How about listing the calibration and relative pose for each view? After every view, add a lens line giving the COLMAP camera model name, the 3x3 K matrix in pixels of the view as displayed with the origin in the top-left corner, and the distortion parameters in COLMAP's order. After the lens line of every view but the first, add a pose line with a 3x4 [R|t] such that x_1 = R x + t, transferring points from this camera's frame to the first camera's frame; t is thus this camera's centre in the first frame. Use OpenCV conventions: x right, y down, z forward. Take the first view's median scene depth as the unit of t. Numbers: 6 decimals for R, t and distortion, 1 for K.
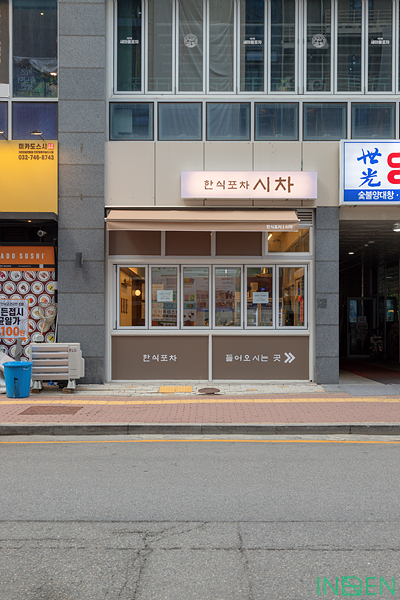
lens RADIAL K [[667.3, 0, 187.0], [0, 667.3, 317.3], [0, 0, 1]] dist [0.000117, -0.011495]
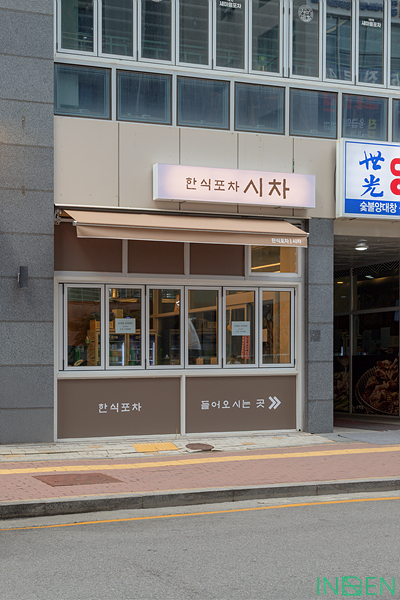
lens RADIAL K [[932.4, 0, 125.7], [0, 932.4, 363.9], [0, 0, 1]] dist [0.021049, -0.079722]
pose [[0.937533, -0.010995, 0.347723, -0.412502], [0.007472, 0.999906, 0.011472, -0.000977], [-0.347816, -0.008158, 0.937527, 0.003371]]
